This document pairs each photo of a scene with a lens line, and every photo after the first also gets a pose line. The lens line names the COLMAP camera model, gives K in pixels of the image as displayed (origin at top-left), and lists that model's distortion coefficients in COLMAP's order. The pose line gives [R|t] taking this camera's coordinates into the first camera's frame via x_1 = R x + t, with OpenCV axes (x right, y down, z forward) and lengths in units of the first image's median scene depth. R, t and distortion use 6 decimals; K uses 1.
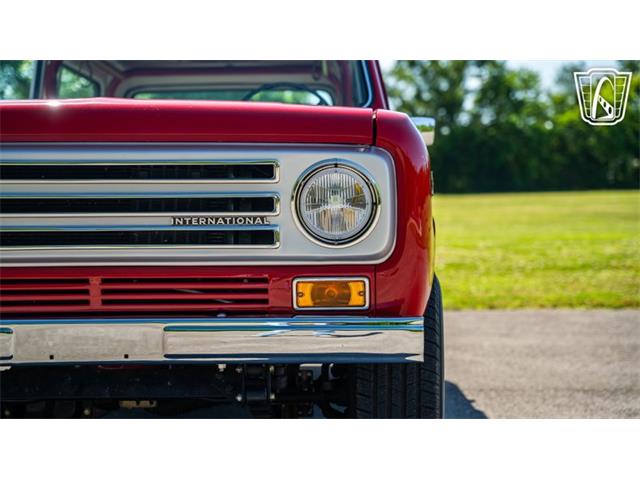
lens RADIAL K [[607.0, 0, 327.7], [0, 607.0, 229.7], [0, 0, 1]] dist [-0.006337, 0.001879]
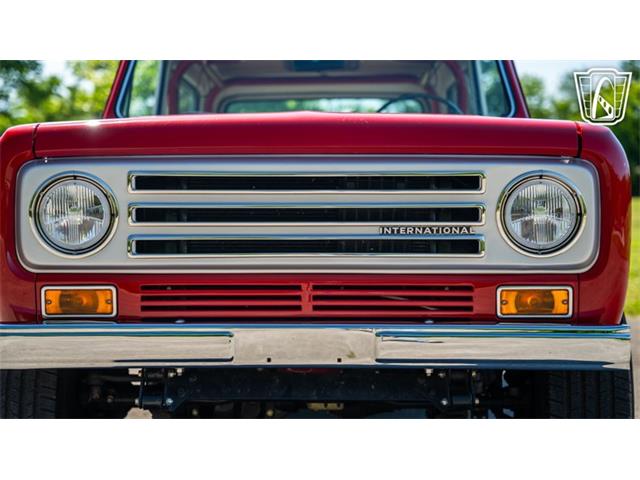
lens RADIAL K [[586.5, 0, 320.0], [0, 586.5, 240.0], [0, 0, 1]] dist [-0.009138, -0.001562]
pose [[0.998944, 0.005393, -0.045618, -0.312689], [-0.005412, 0.999985, -0.000302, 0.003113], [0.045615, 0.000548, 0.998959, -0.005390]]
